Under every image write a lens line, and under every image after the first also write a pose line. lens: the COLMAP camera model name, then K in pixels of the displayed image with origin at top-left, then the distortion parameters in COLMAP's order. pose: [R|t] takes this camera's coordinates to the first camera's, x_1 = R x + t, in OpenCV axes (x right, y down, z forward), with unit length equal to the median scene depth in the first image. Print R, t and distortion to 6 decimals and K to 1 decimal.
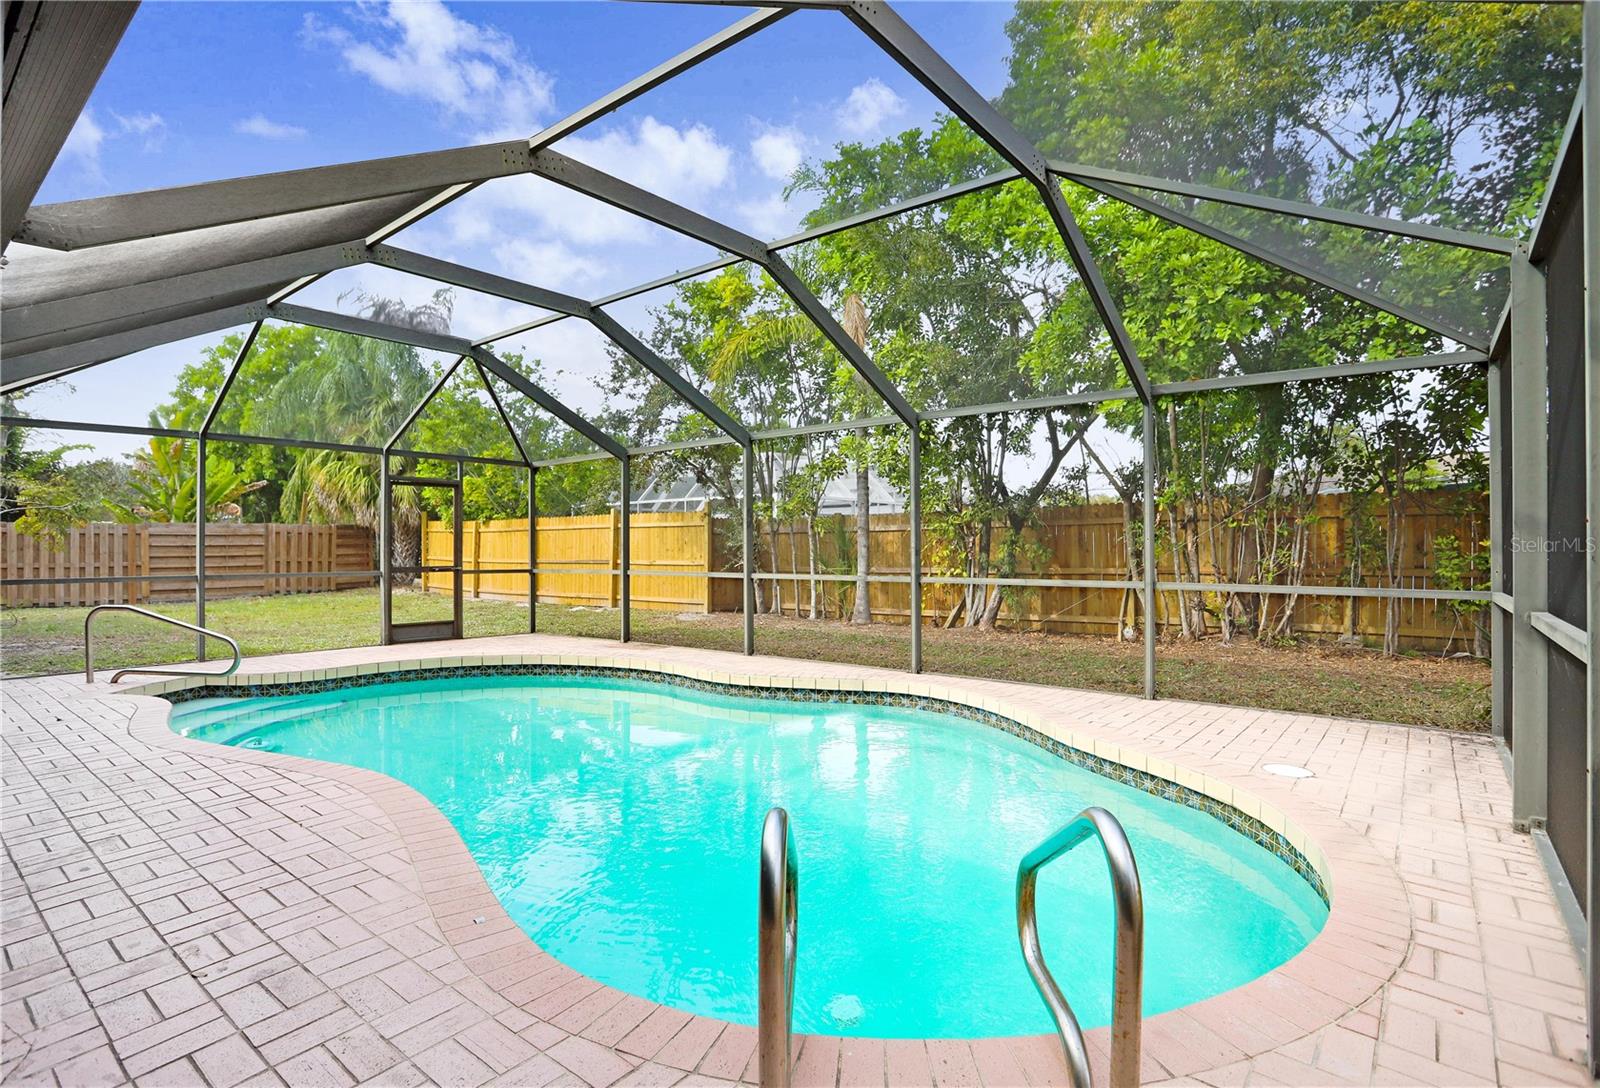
lens RADIAL K [[803.9, 0, 762.7], [0, 803.9, 548.4], [0, 0, 1]] dist [-0.071249, 0.035856]
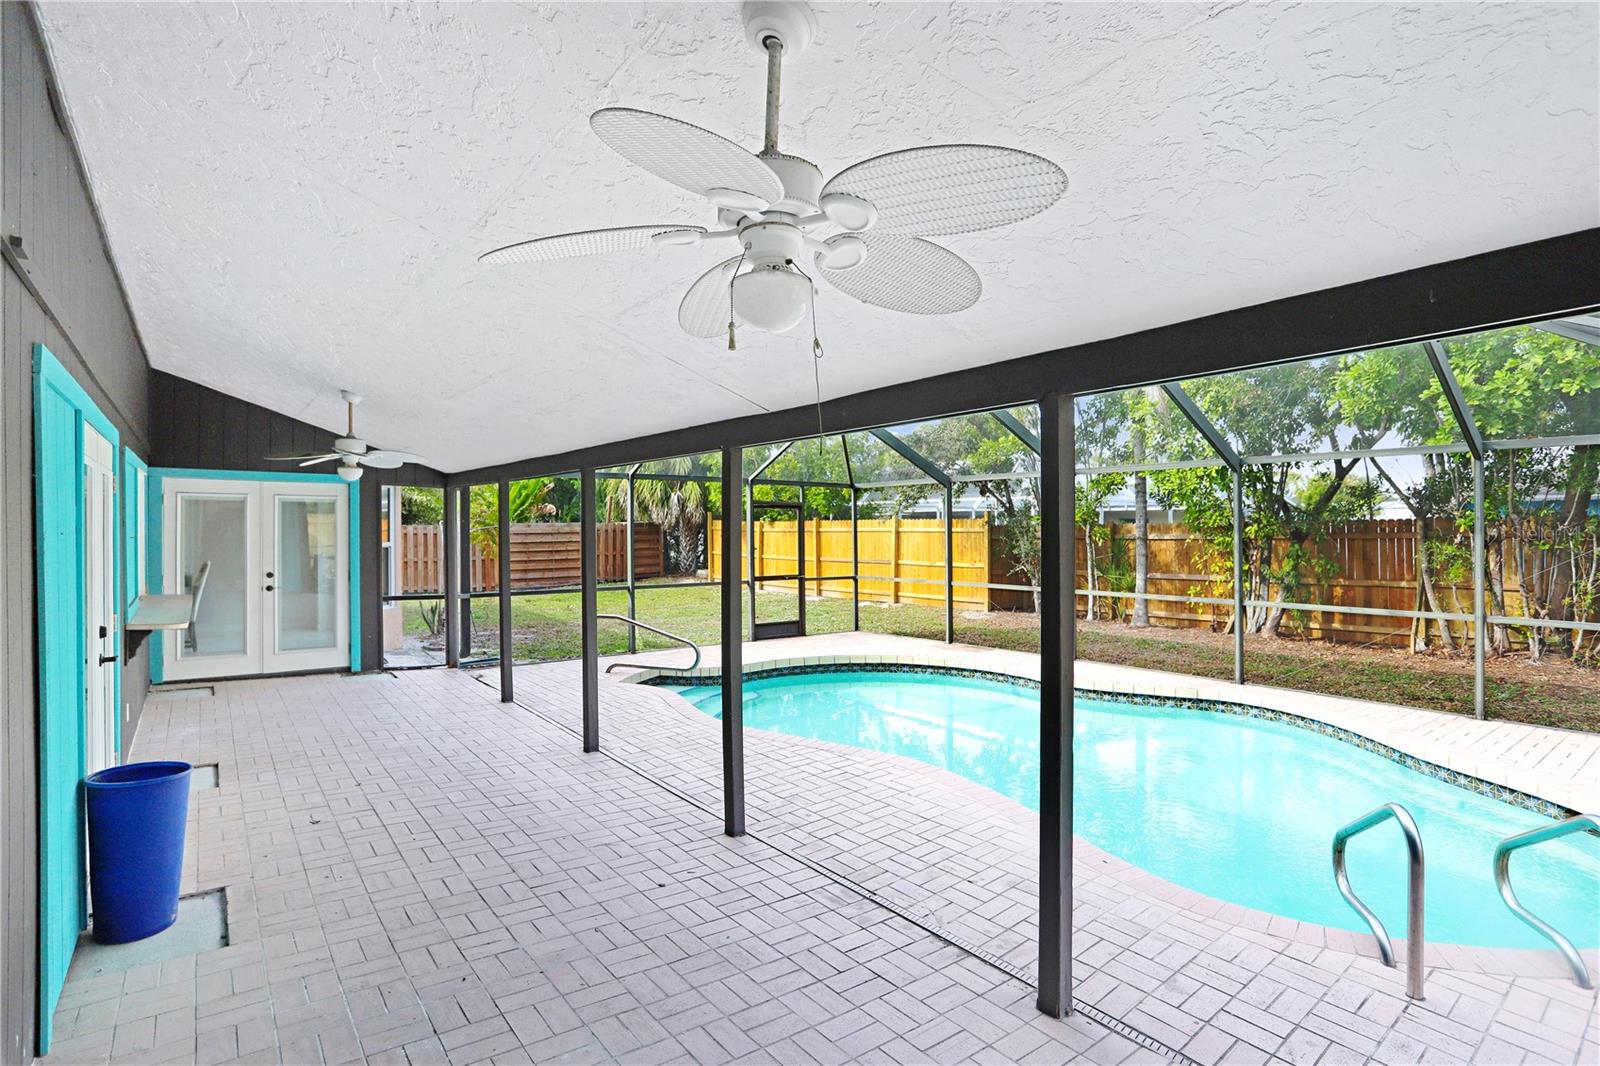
lens RADIAL K [[782.9, 0, 812.1], [0, 782.9, 528.5], [0, 0, 1]] dist [-0.061864, 0.027397]
pose [[0.981273, 0.004081, -0.192578, -0.163923], [-0.004464, 0.999989, -0.001553, -0.051737], [0.192570, 0.002383, 0.981280, -0.168437]]
